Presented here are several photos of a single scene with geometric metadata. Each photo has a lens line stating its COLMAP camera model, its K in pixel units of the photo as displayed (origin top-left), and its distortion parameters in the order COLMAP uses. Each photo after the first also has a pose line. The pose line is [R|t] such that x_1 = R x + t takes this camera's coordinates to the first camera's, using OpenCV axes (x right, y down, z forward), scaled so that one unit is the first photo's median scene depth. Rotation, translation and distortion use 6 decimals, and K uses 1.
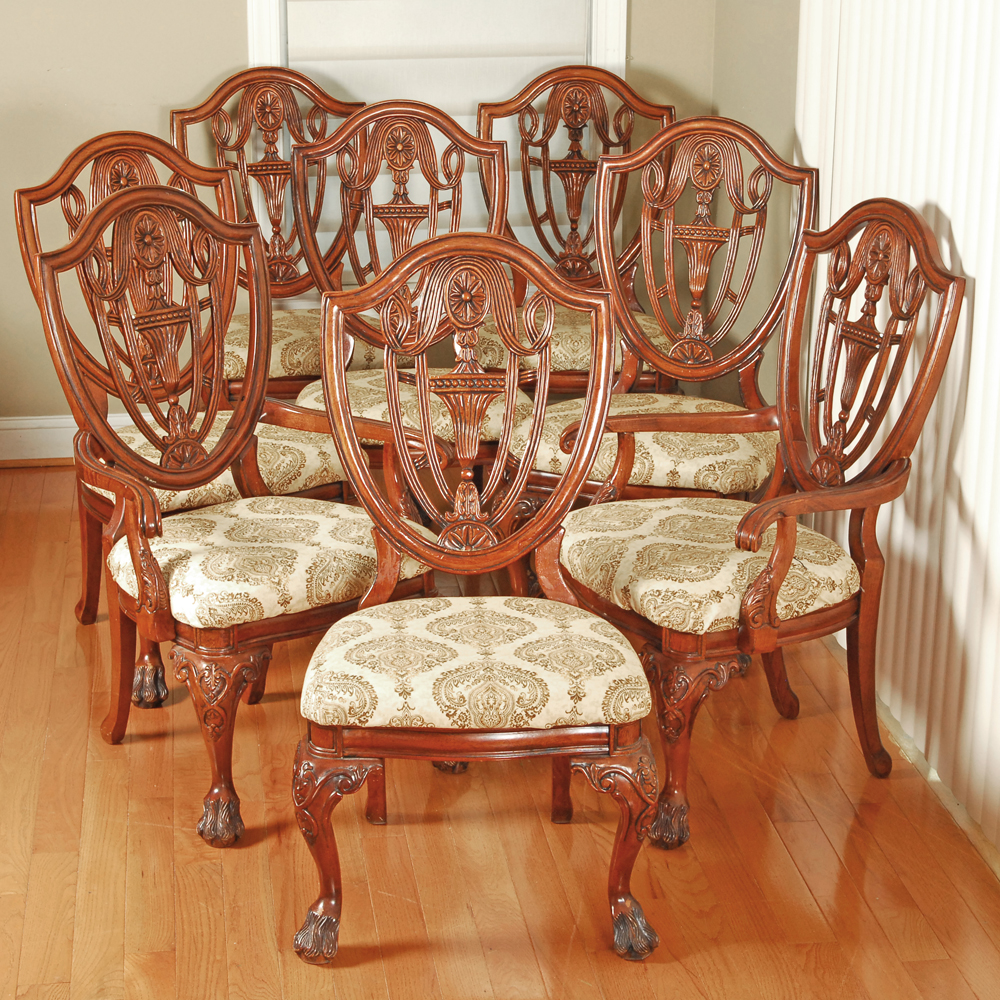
lens RADIAL K [[2542.4, 0, 500.0], [0, 2542.4, 500.0], [0, 0, 1]] dist [0.035234, 0.280049]
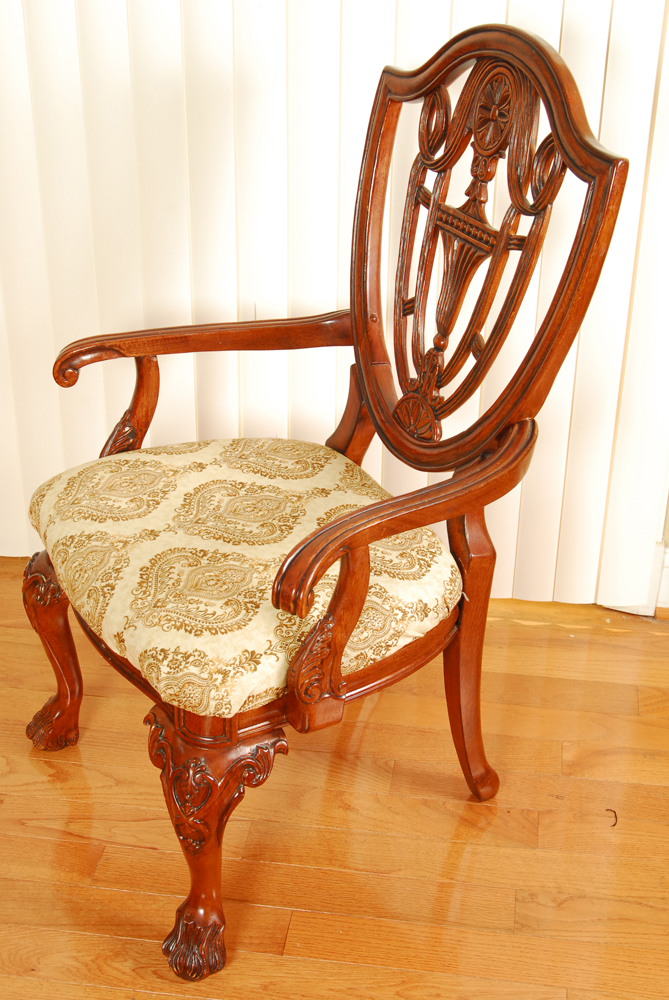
lens RADIAL K [[1502.1, 0, 334.5], [0, 1502.1, 500.0], [0, 0, 1]] dist [0.026441, 0.012371]
pose [[0.997324, -0.026977, 0.067946, 0.076589], [0.012046, 0.977362, 0.211230, -0.080180], [-0.072106, -0.209847, 0.975072, 0.588175]]
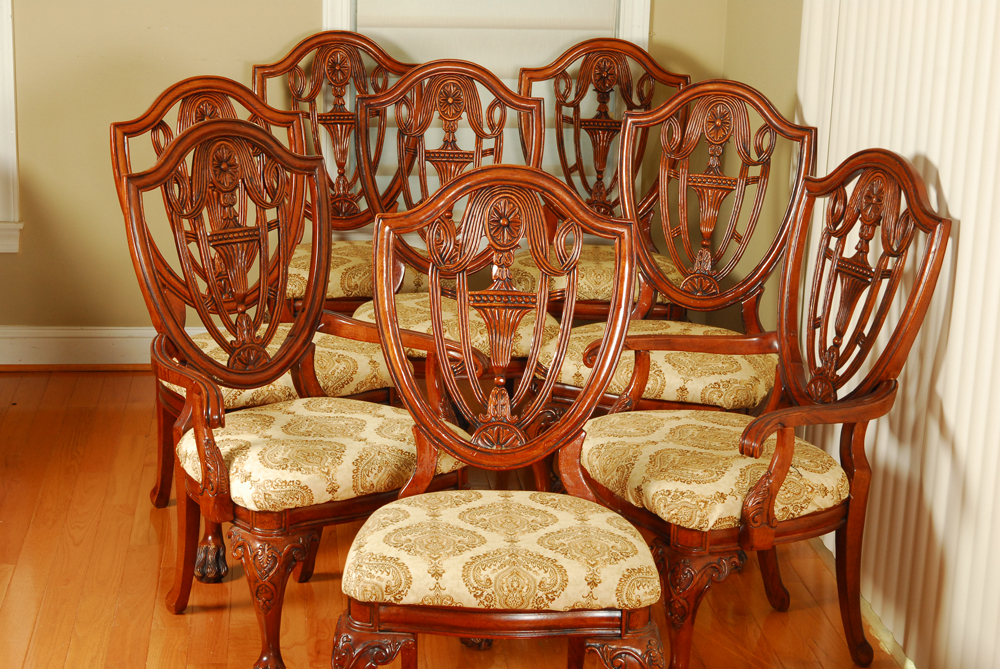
lens RADIAL K [[2078.2, 0, 504.3], [0, 2078.2, 346.7], [0, 0, 1]] dist [0.063200, 0.022253]
pose [[0.999439, 0.031292, -0.011979, -0.000484], [-0.031744, 0.998711, -0.039613, 0.010473], [0.010724, 0.039971, 0.999143, 0.083188]]
